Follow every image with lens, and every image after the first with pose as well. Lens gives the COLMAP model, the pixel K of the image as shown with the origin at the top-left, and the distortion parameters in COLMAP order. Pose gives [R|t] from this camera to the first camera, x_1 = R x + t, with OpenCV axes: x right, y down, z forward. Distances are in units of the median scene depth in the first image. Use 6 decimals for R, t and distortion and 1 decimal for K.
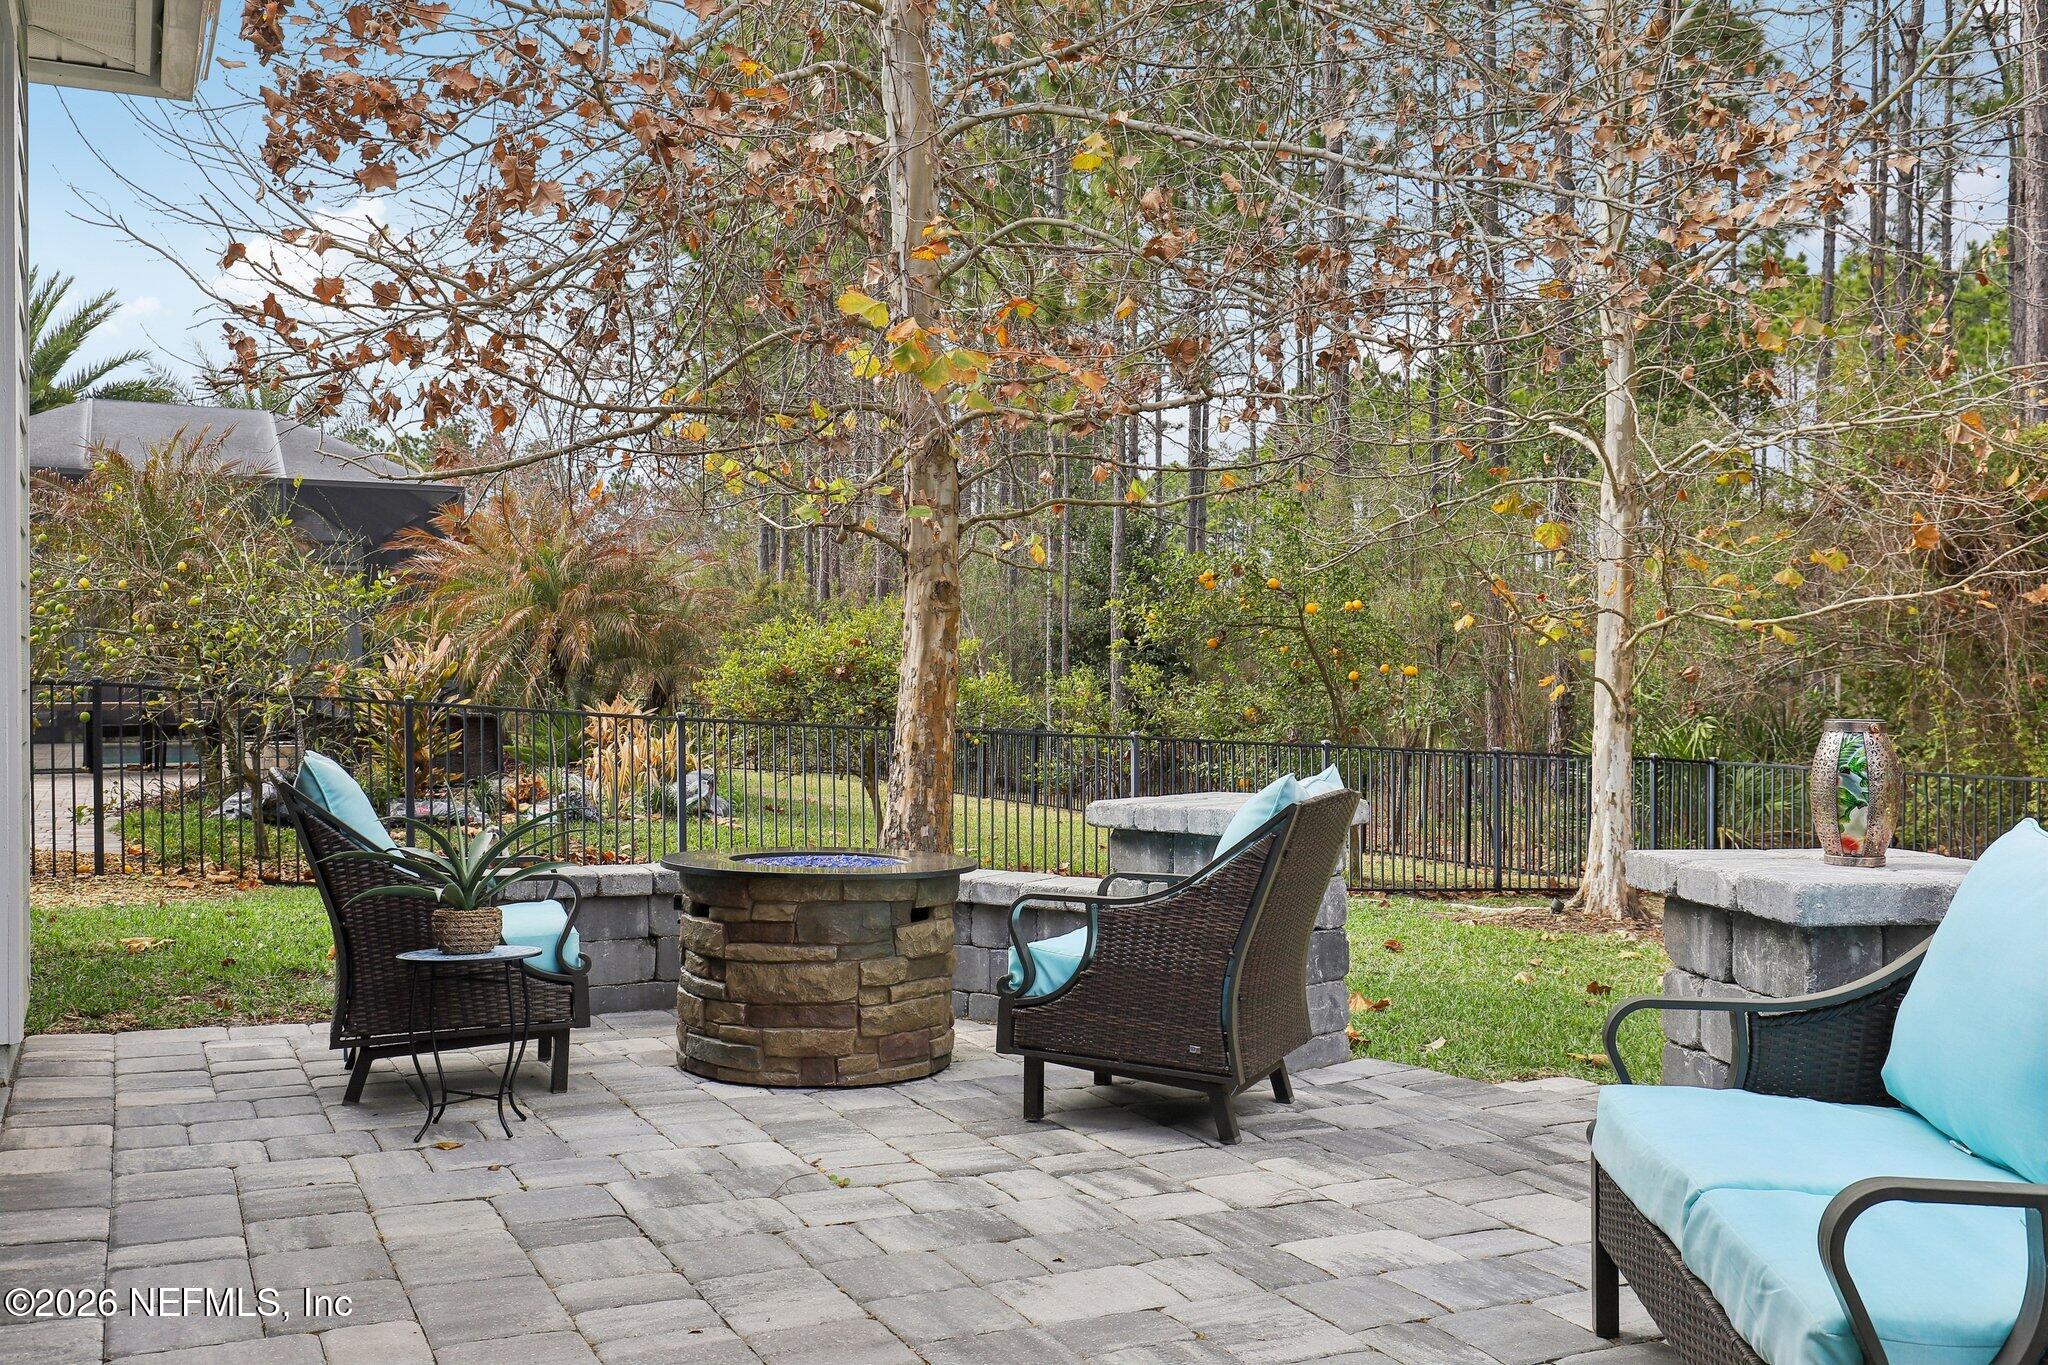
lens RADIAL K [[1847.9, 0, 1023.4], [0, 1847.9, 682.7], [0, 0, 1]] dist [0.007528, 0.000645]
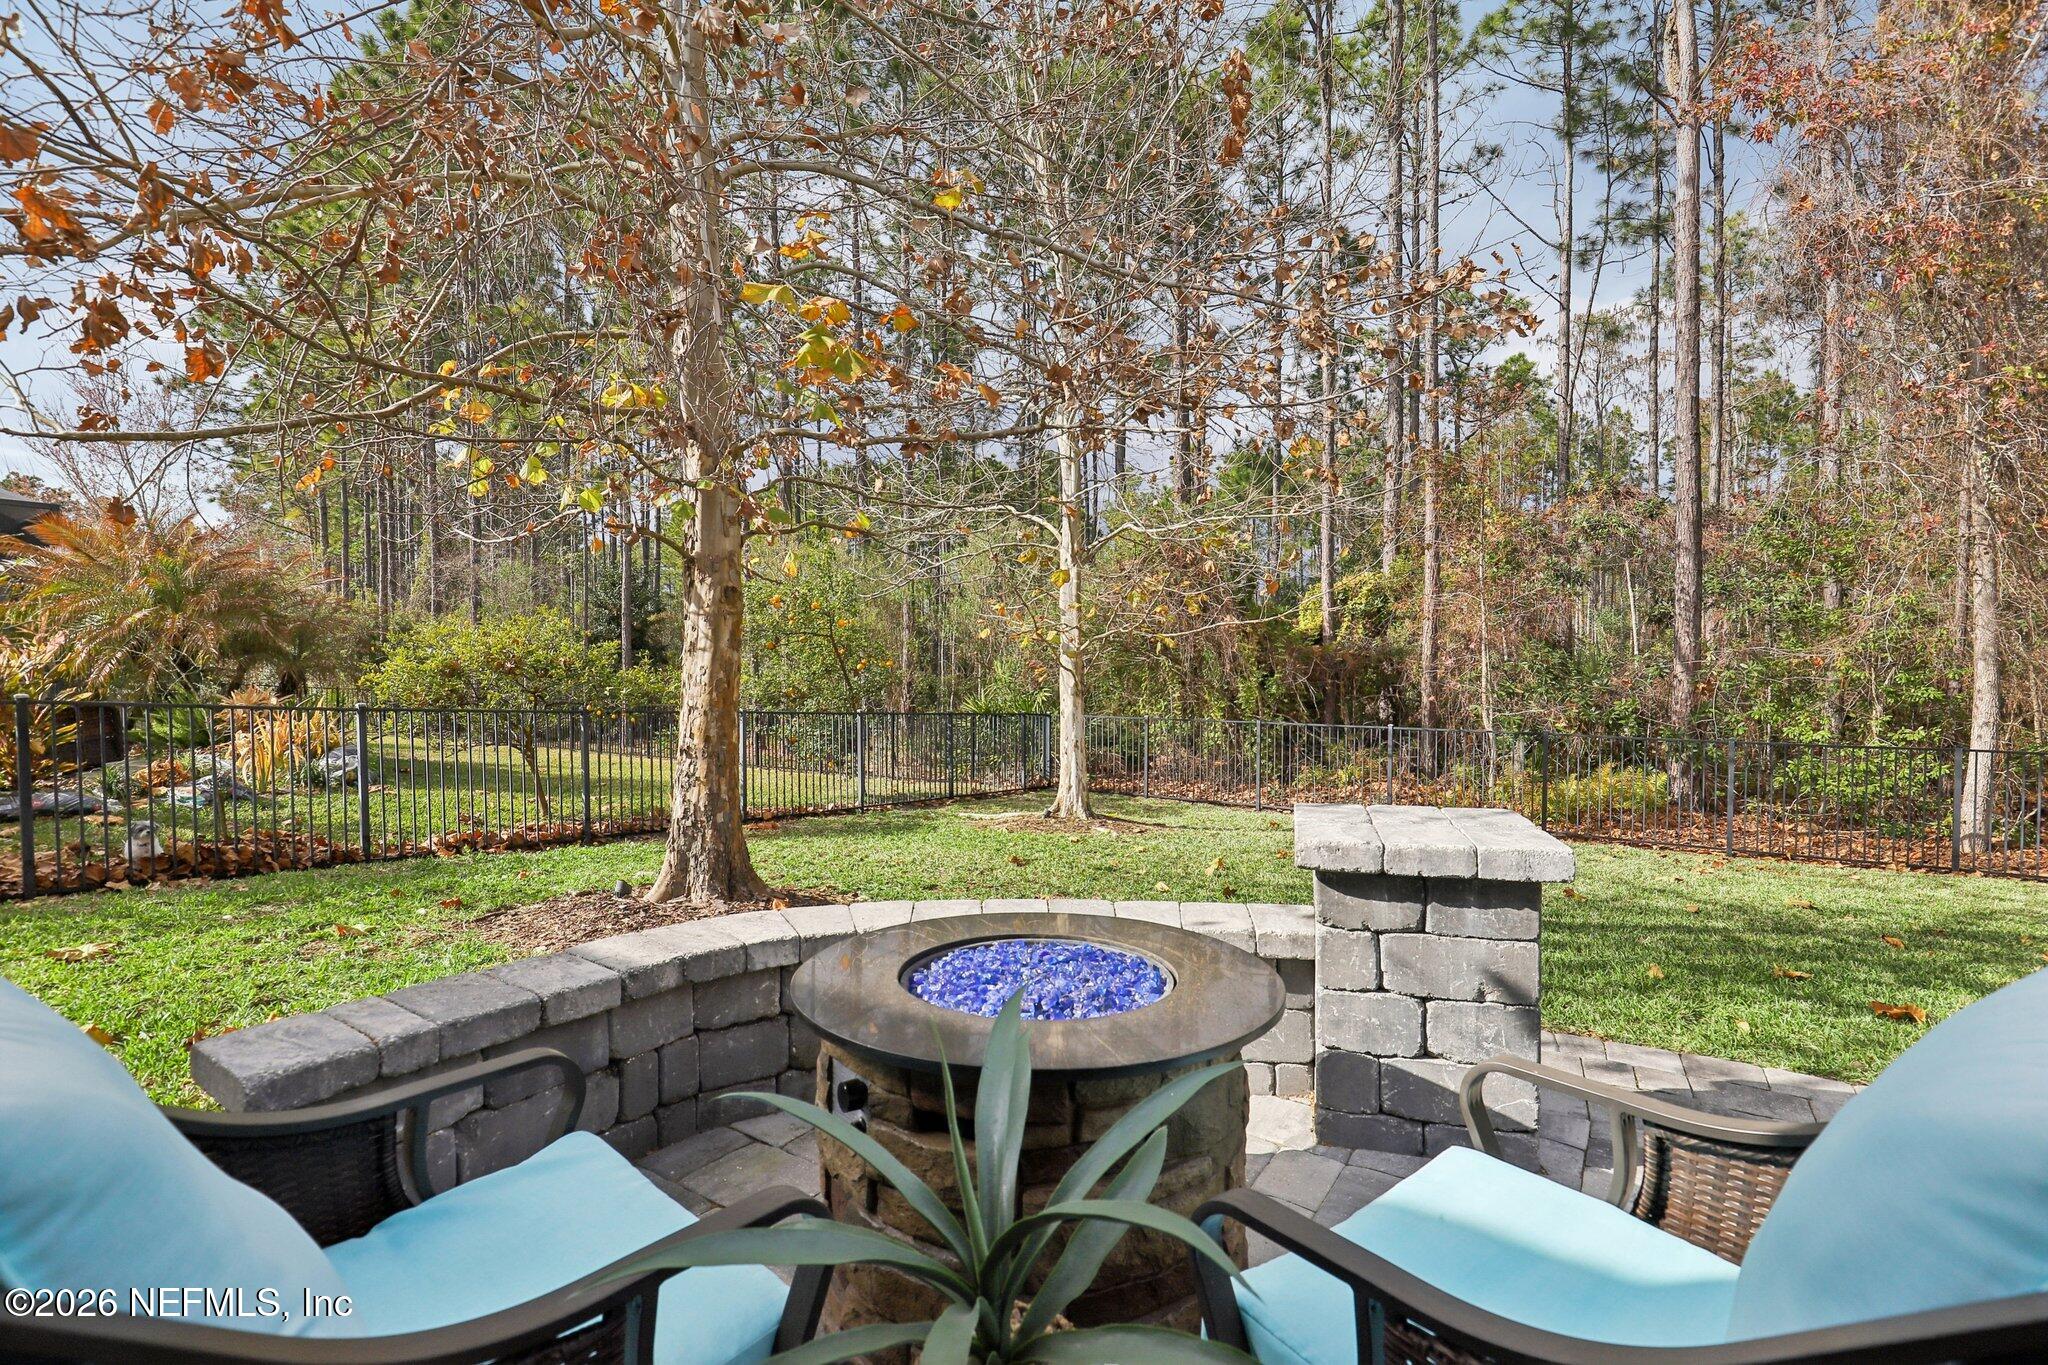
lens RADIAL K [[929.8, 0, 1025.8], [0, 929.8, 685.4], [0, 0, 1]] dist [0.001308, 0.000343]
pose [[0.864276, -0.013822, 0.502828, -0.109149], [0.003386, 0.999760, 0.021662, -0.005115], [-0.503006, -0.017019, 0.864115, 0.282135]]
